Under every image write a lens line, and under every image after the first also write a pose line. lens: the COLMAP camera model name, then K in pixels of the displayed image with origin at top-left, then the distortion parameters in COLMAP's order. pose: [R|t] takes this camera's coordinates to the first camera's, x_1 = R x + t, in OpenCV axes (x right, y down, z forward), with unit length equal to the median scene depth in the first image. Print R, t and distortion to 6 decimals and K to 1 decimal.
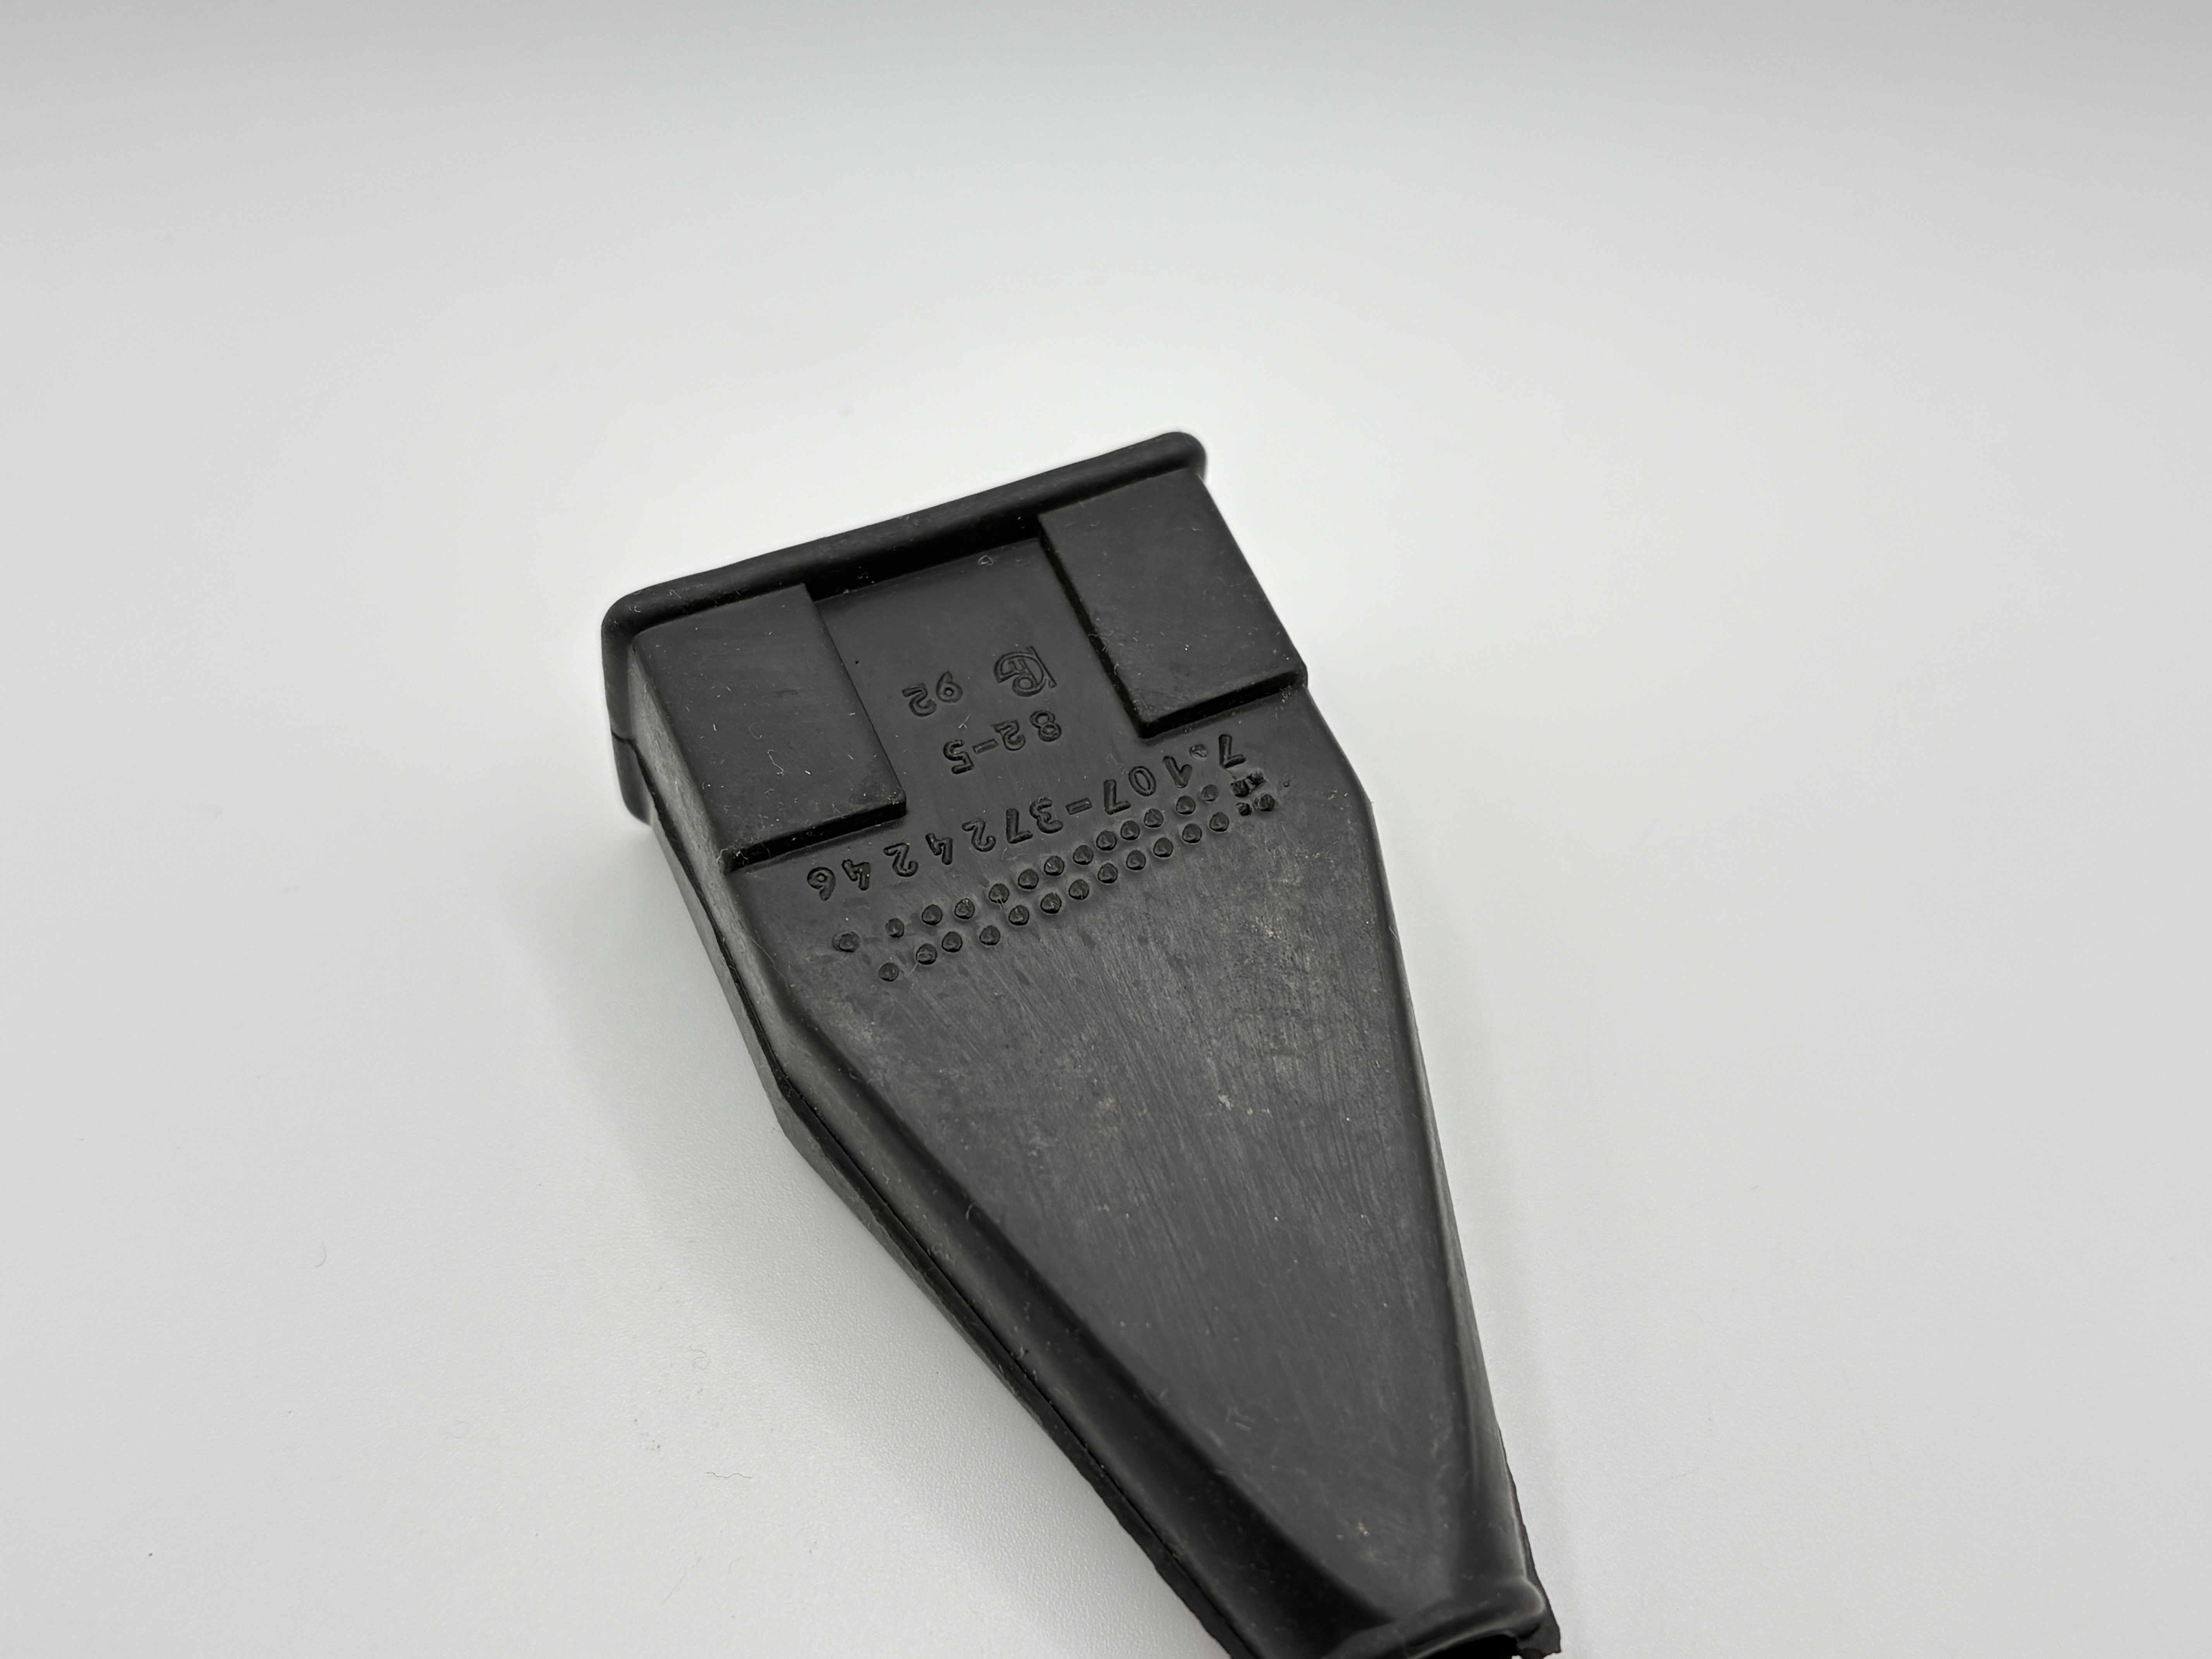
lens RADIAL K [[2849.6, 0, 1106.3], [0, 2849.6, 829.4], [0, 0, 1]] dist [0.014697, 0.000000]
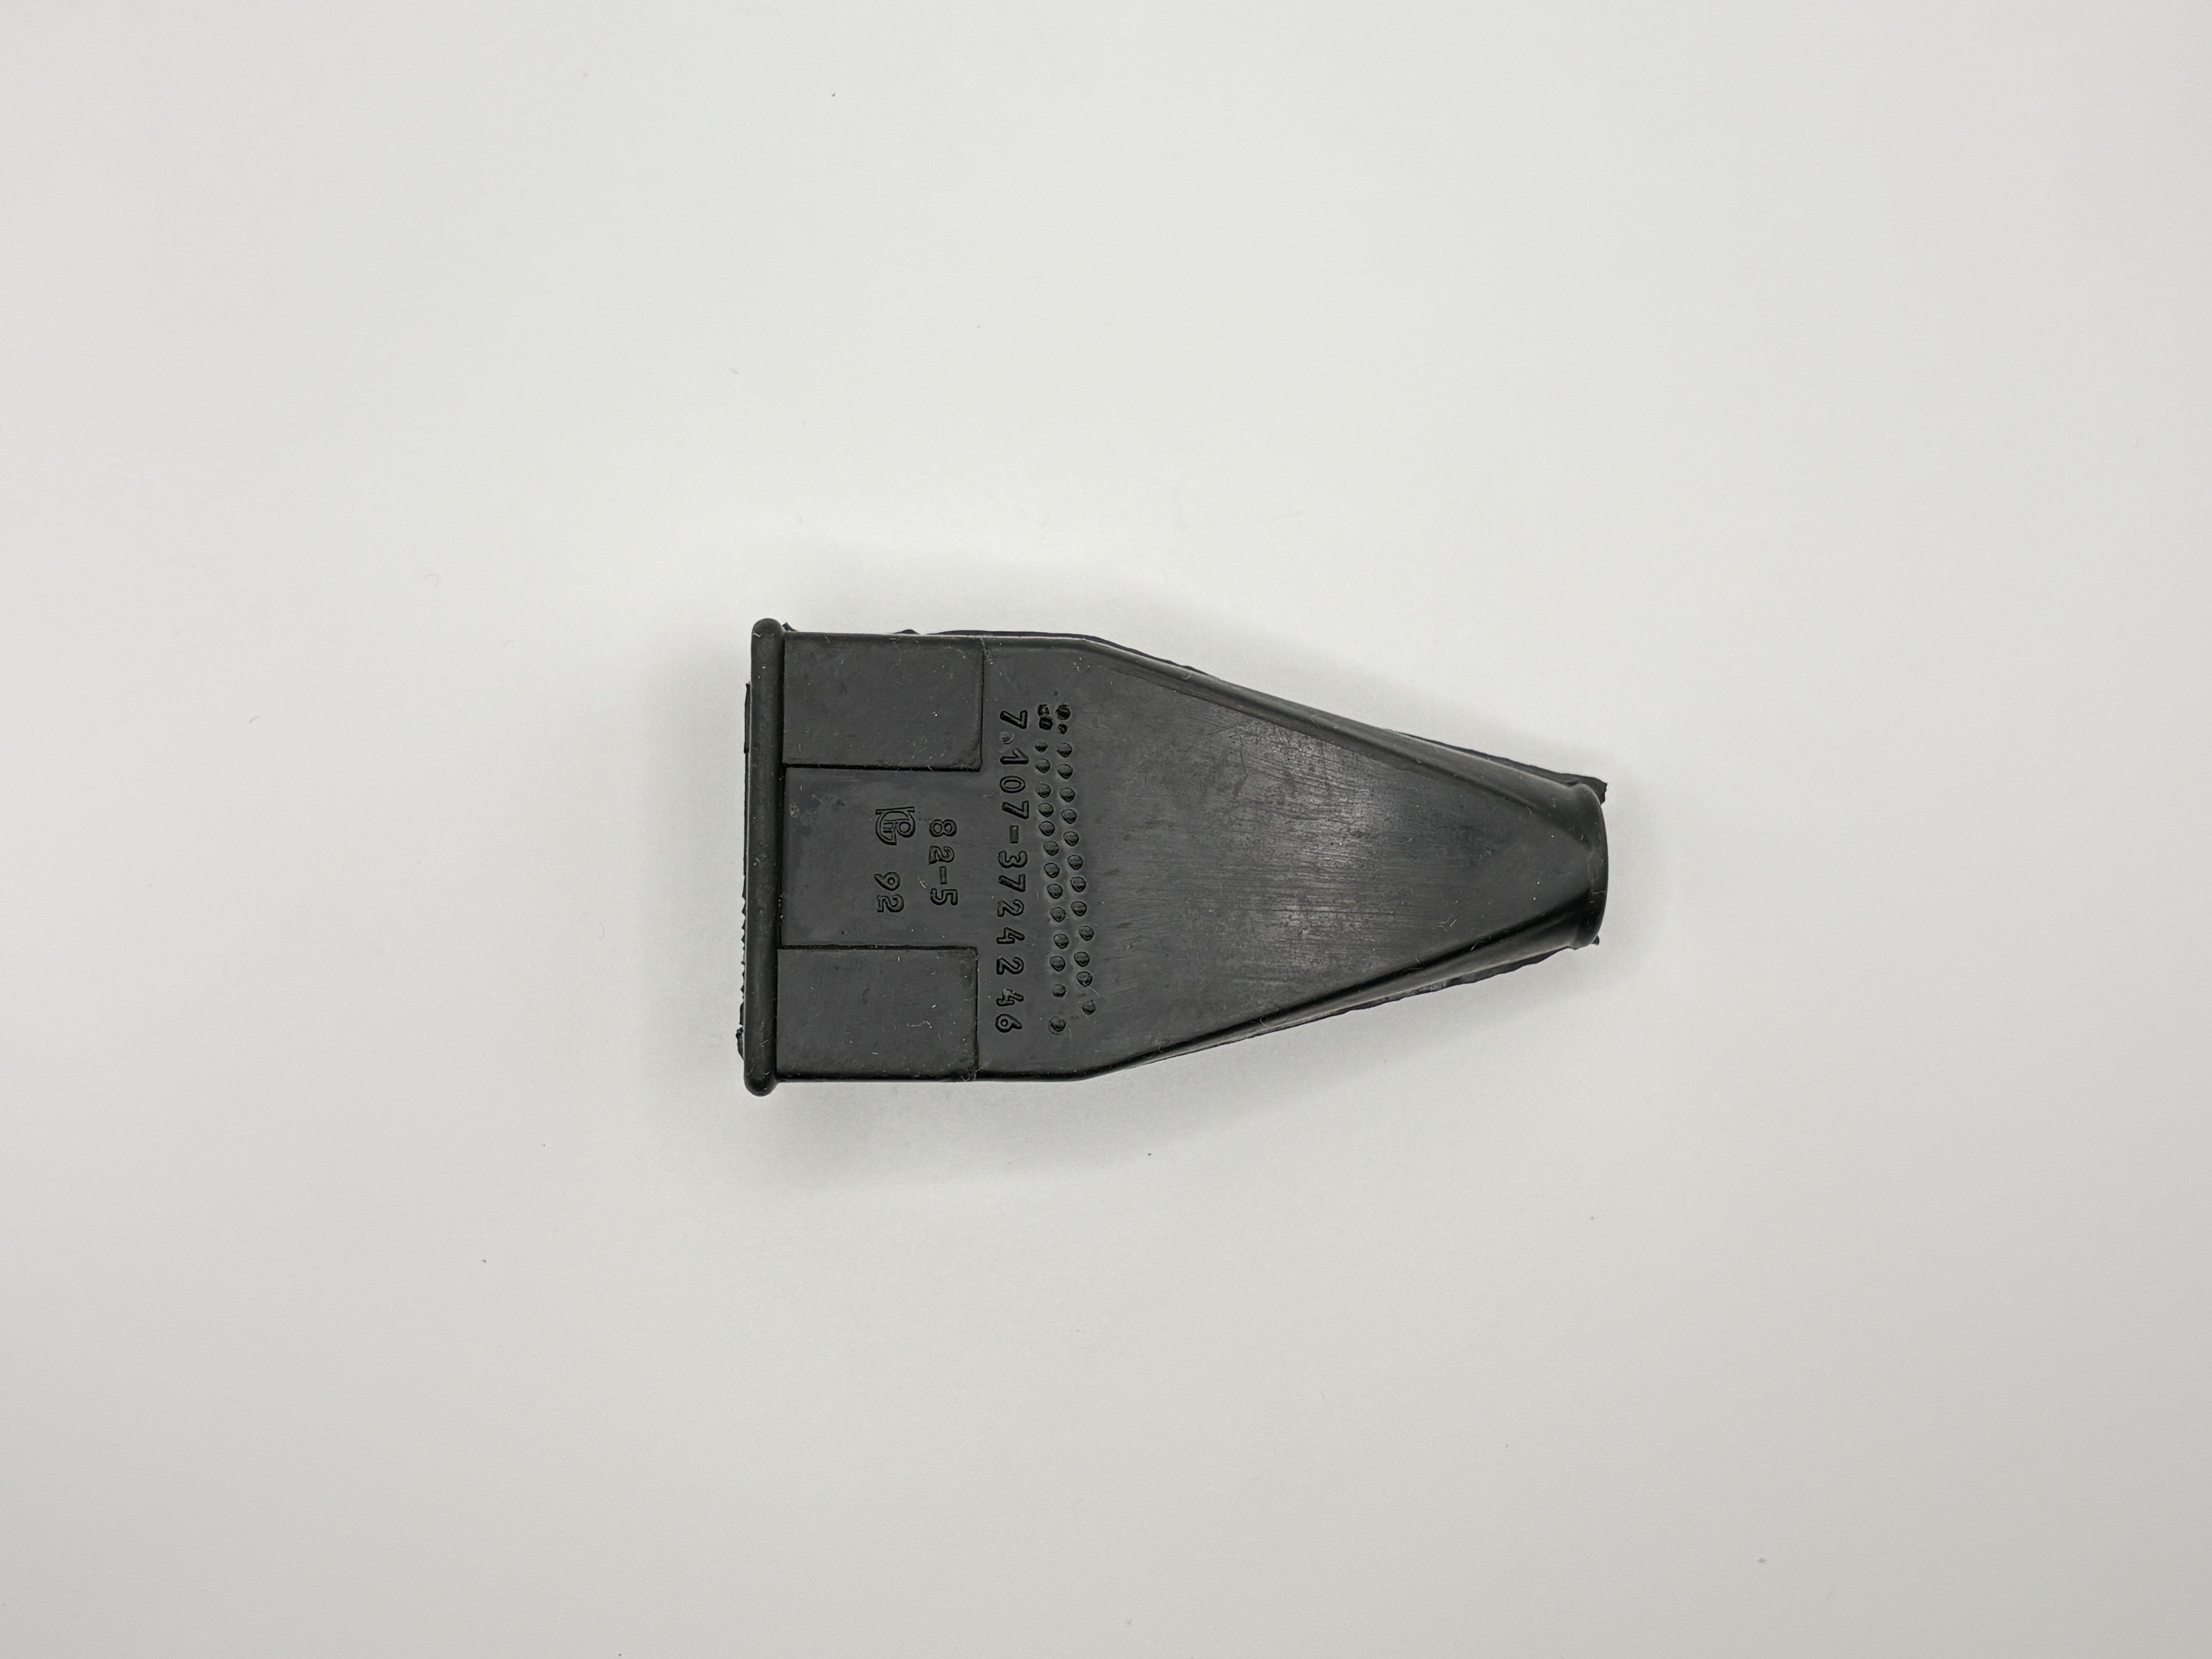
lens RADIAL K [[2773.3, 0, 1106.0], [0, 2773.3, 830.2], [0, 0, 1]] dist [-0.003762, 0.000000]
pose [[0.388950, -0.921229, -0.007384, 0.021407], [0.917418, 0.386585, 0.094323, -0.100850], [-0.084038, -0.043461, 0.995514, -0.399518]]
